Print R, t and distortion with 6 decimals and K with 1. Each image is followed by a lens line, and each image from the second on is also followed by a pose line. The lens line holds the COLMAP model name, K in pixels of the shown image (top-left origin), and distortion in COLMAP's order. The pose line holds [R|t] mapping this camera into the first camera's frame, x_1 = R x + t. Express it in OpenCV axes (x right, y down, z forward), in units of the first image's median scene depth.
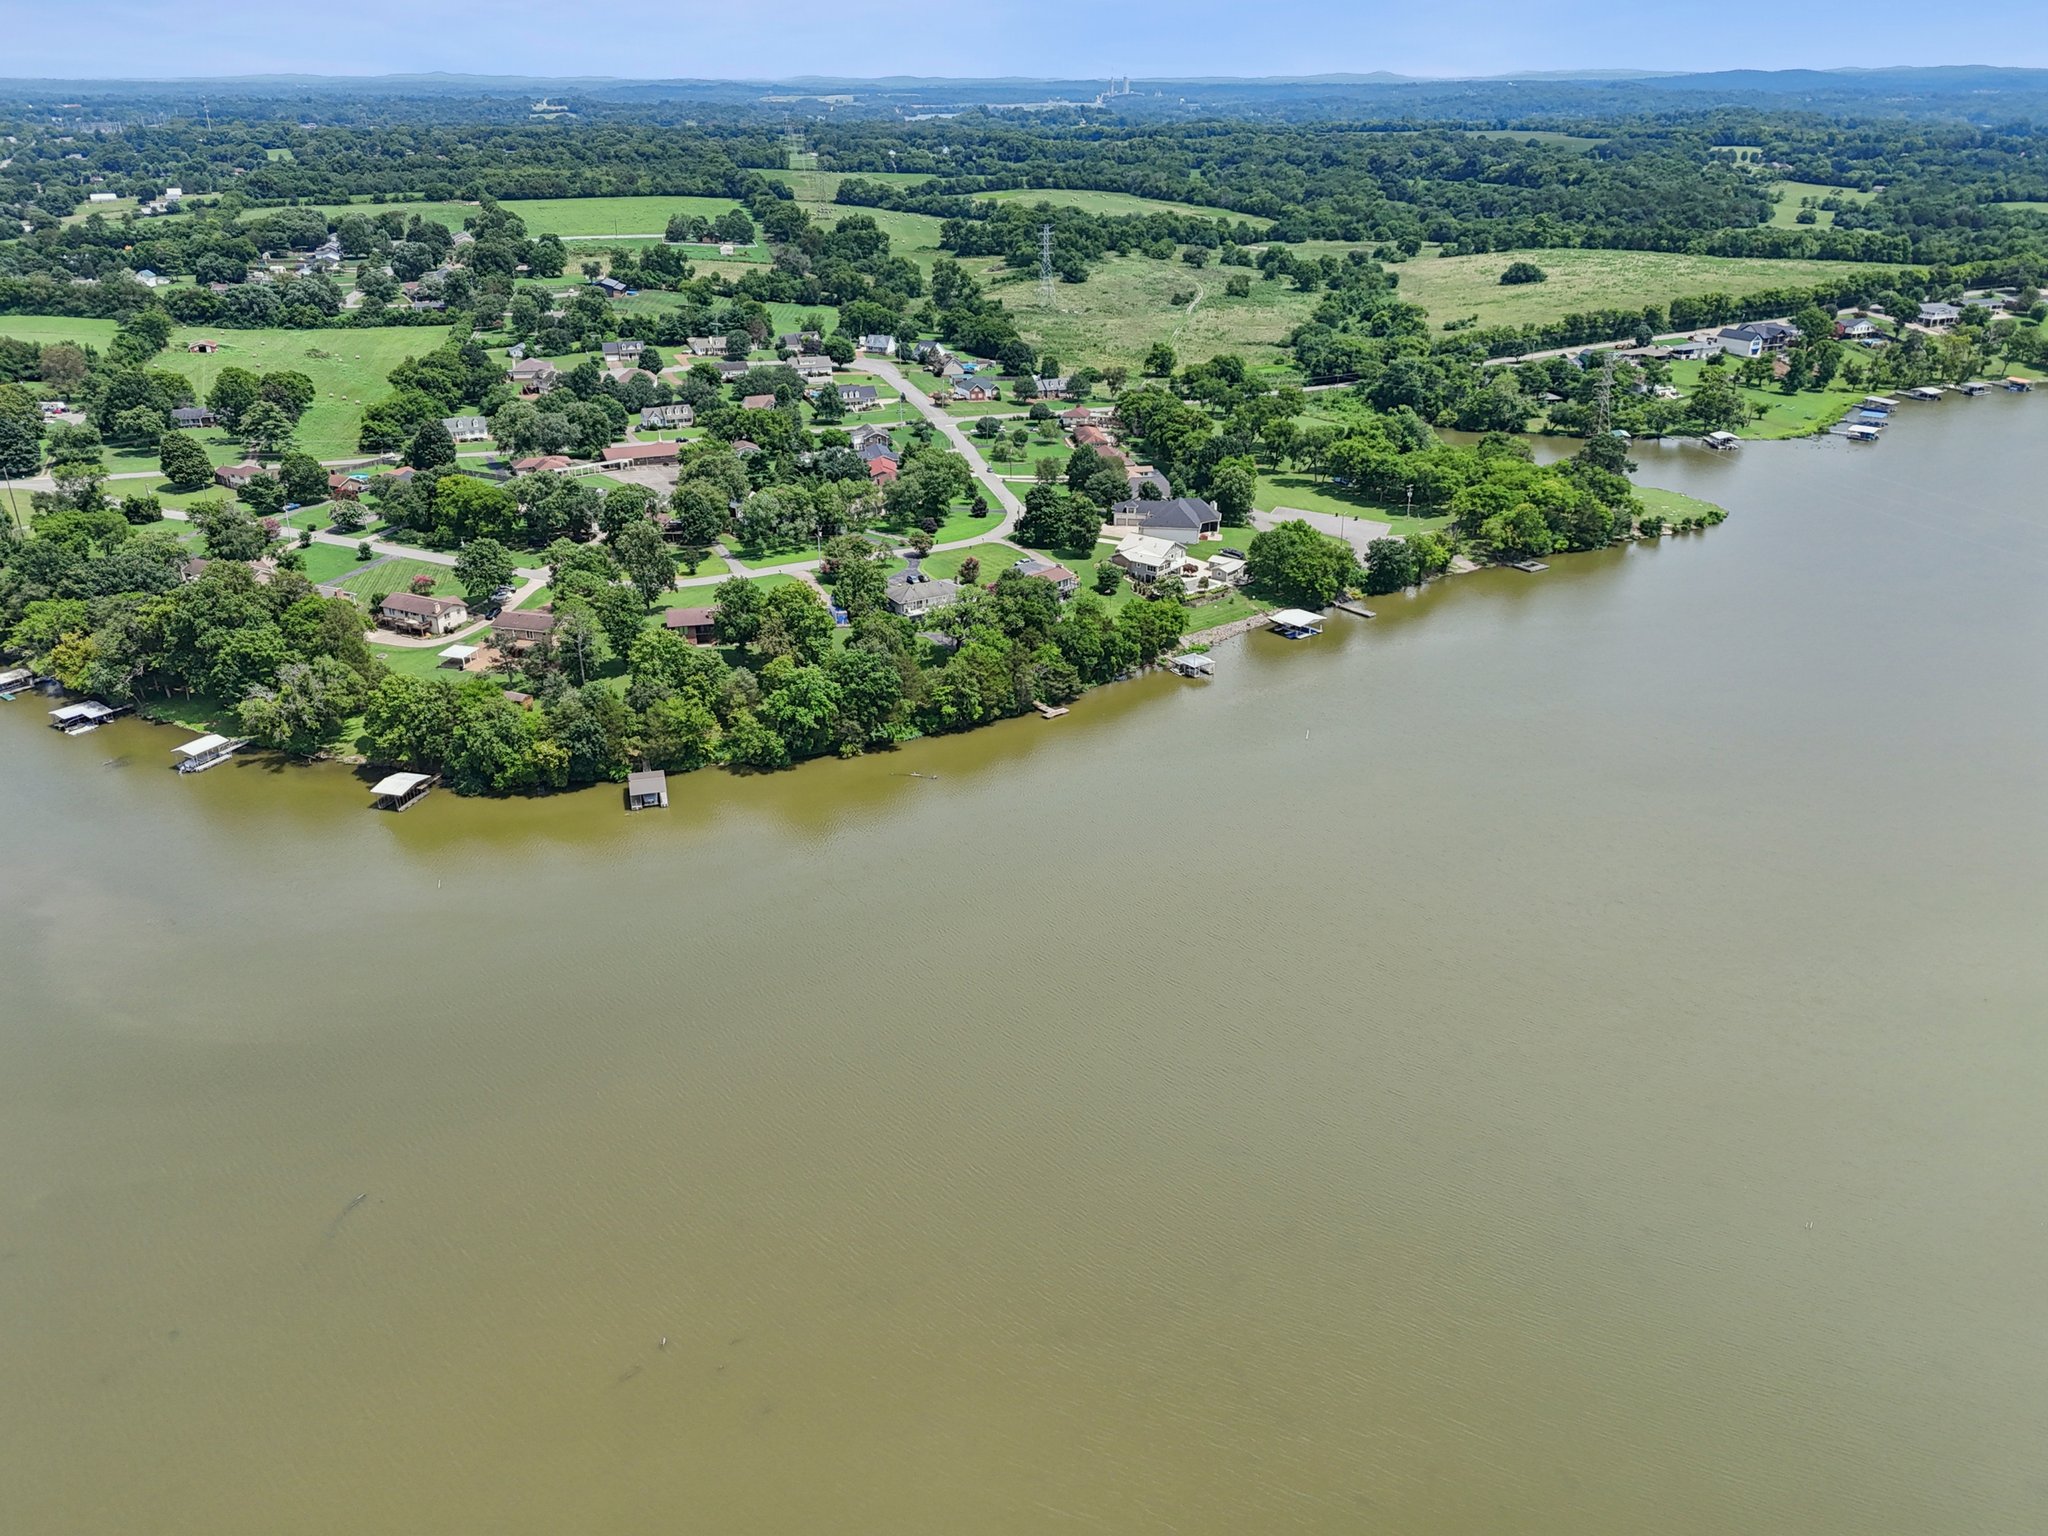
lens RADIAL K [[1536.1, 0, 1006.3], [0, 1536.1, 776.4], [0, 0, 1]] dist [0.055616, -0.041591]
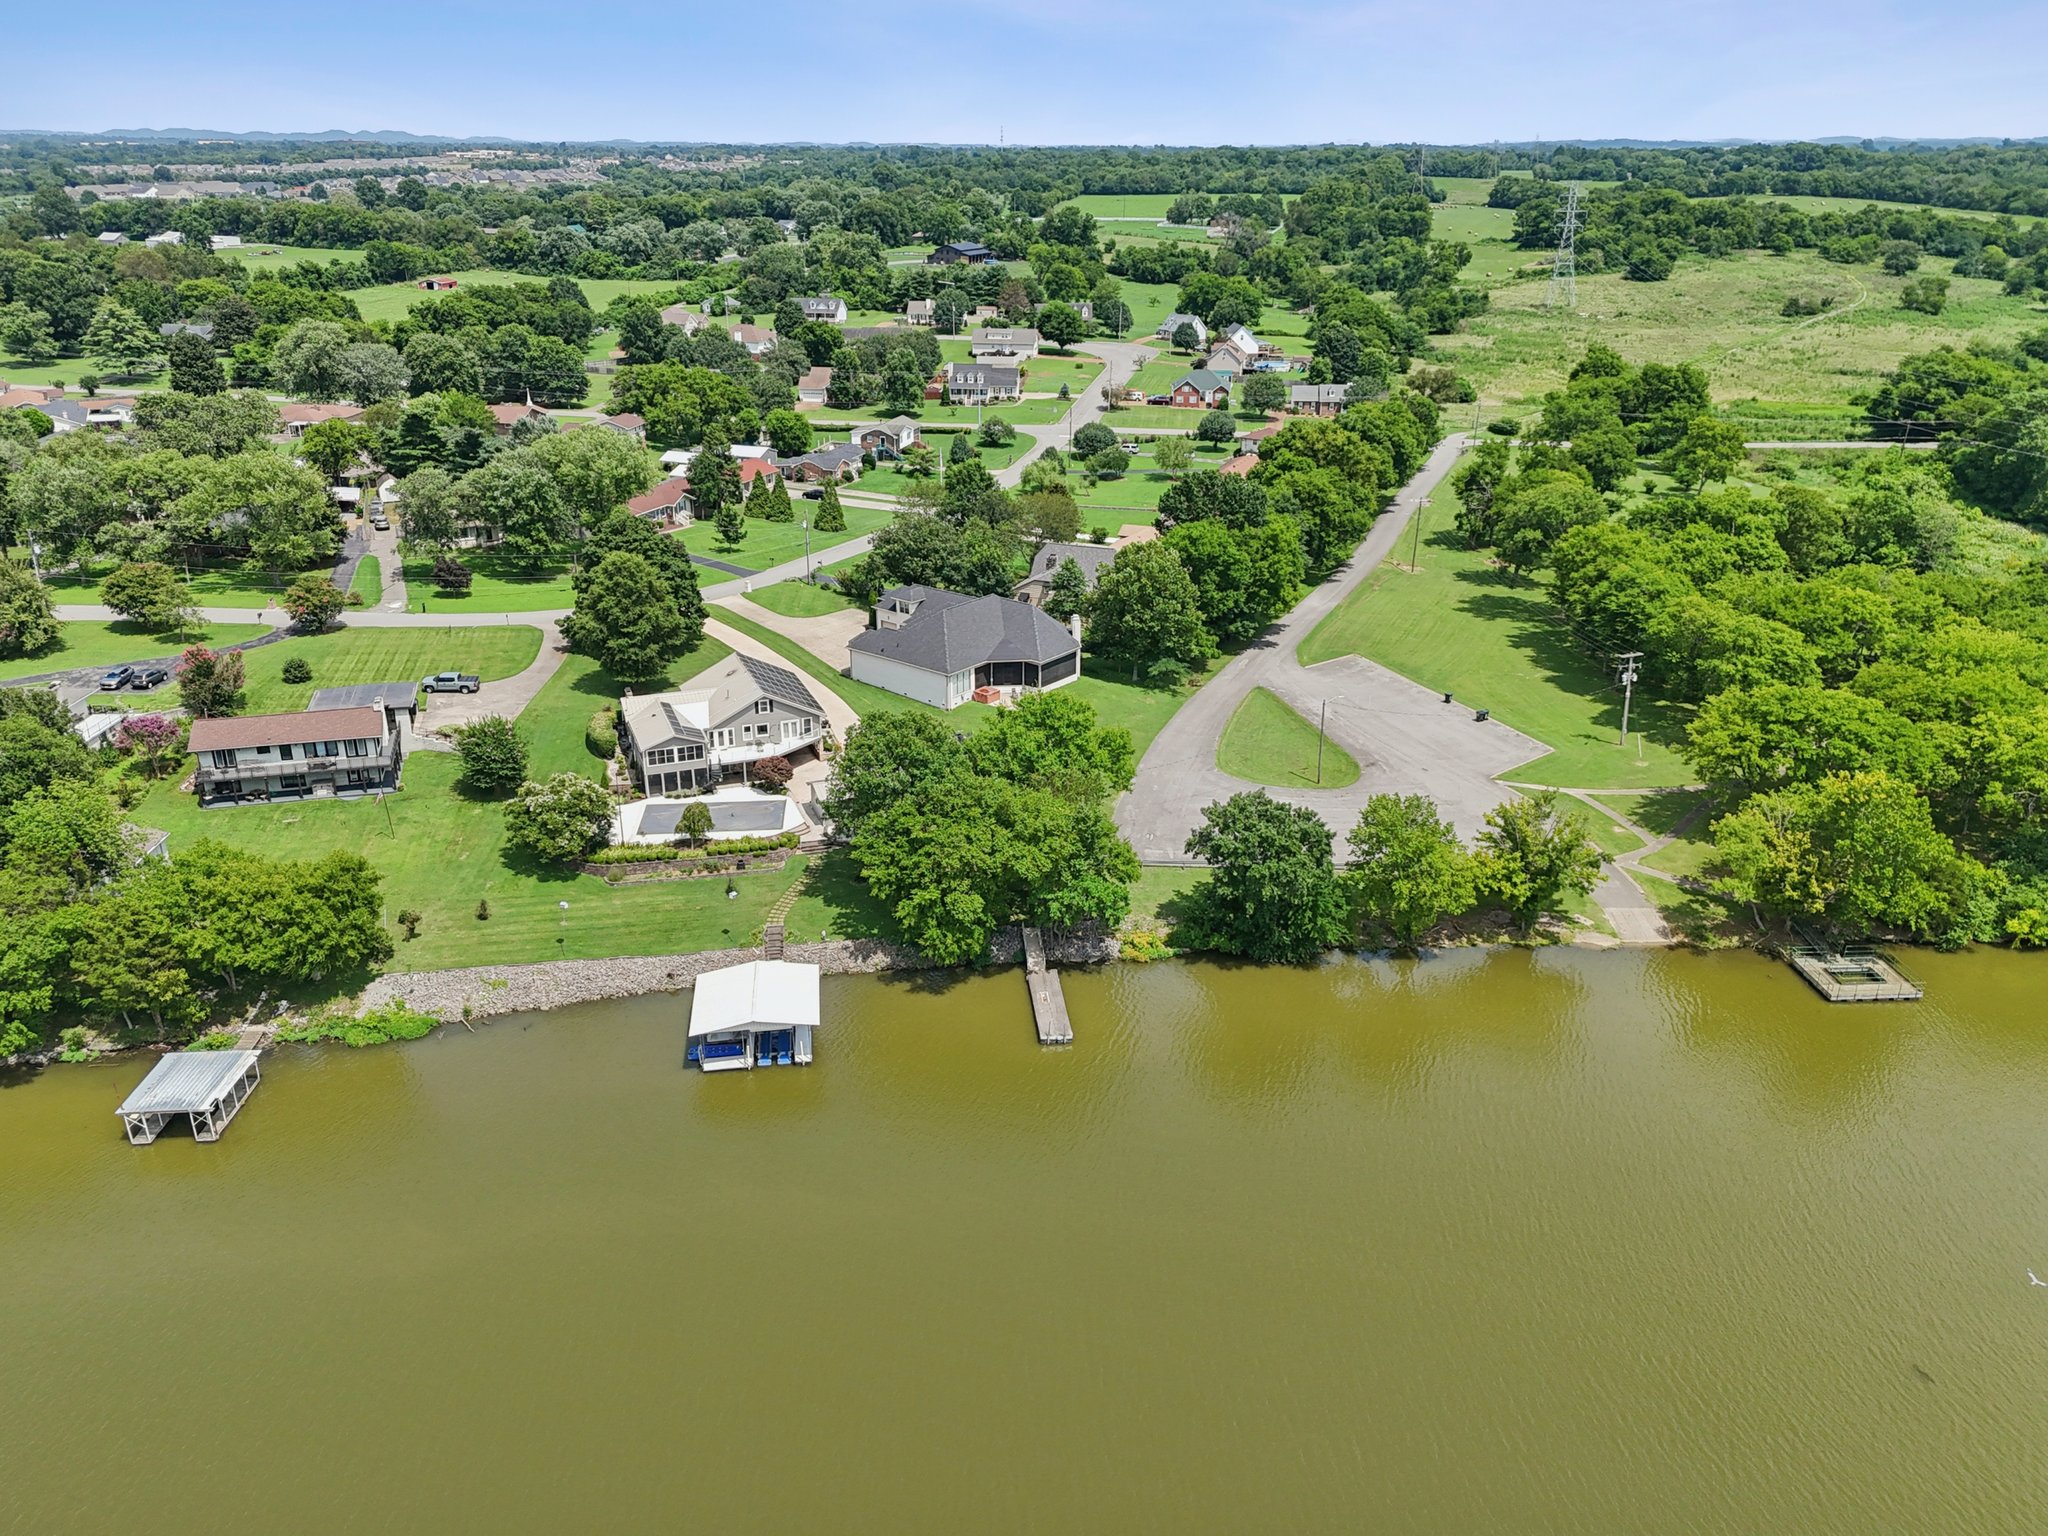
lens RADIAL K [[1536.1, 0, 1034.4], [0, 1536.1, 770.0], [0, 0, 1]] dist [0.055616, -0.041591]
pose [[0.867772, 0.189747, -0.459313, 0.191696], [-0.208880, 0.977897, 0.009345, -0.083816], [0.450934, 0.087832, 0.888225, 0.381043]]
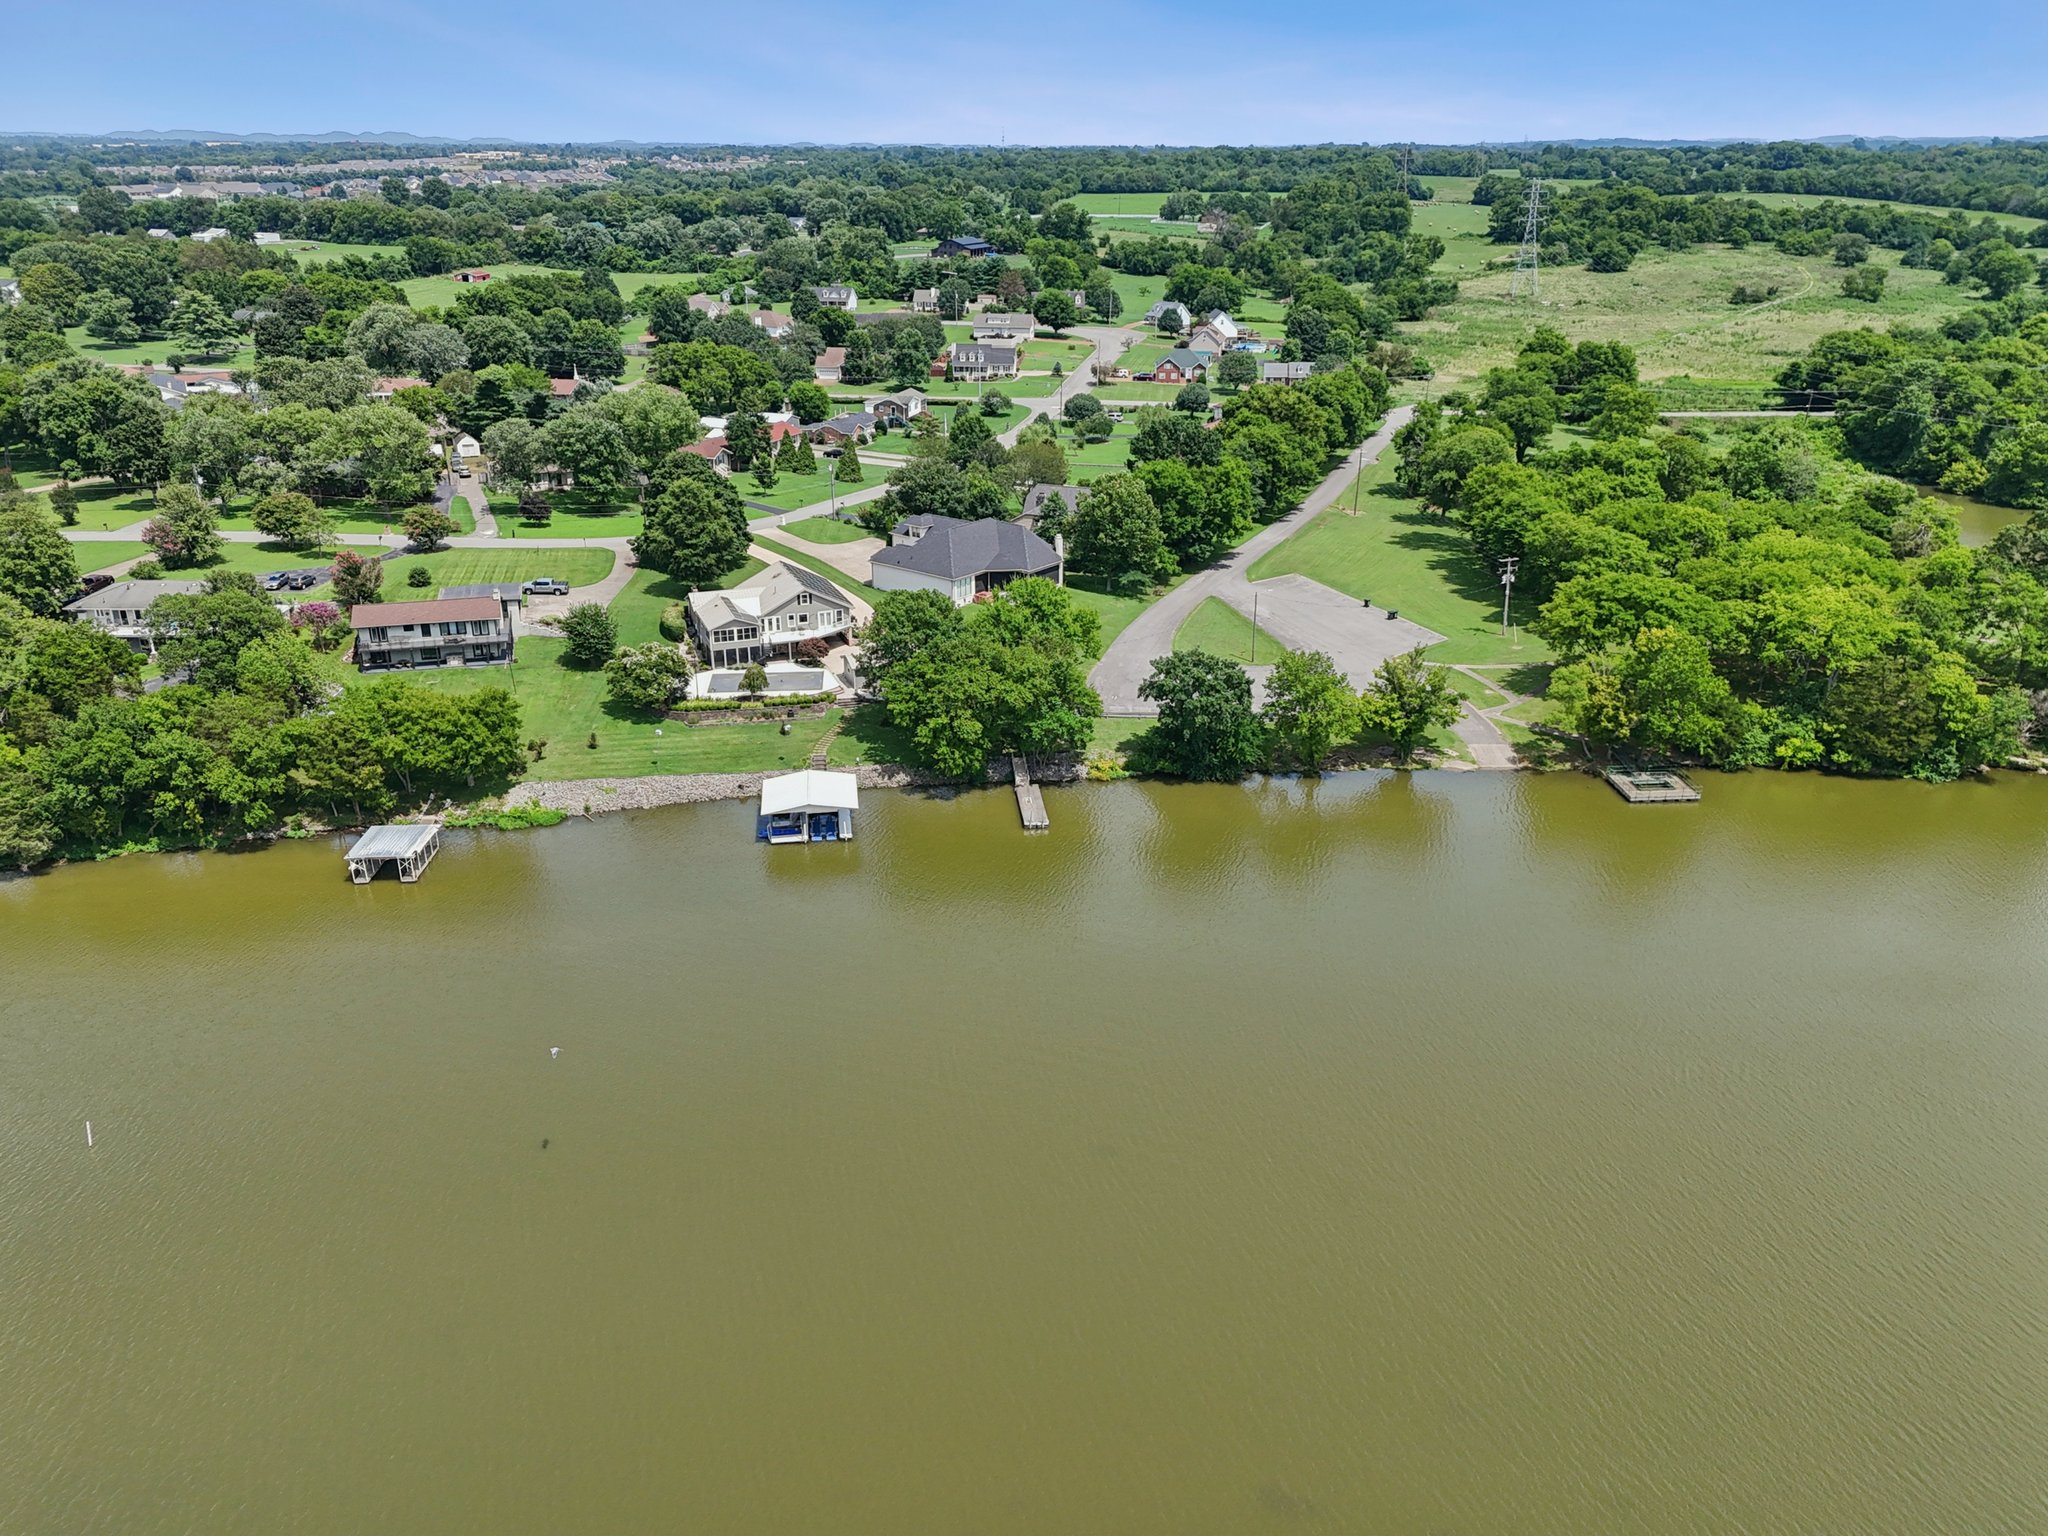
lens RADIAL K [[1536.1, 0, 1032.2], [0, 1536.1, 778.4], [0, 0, 1]] dist [0.055616, -0.041591]
pose [[0.866508, 0.191447, -0.460990, 0.221130], [-0.208482, 0.977922, 0.014249, -0.064307], [0.453540, 0.083761, 0.887291, 0.338582]]
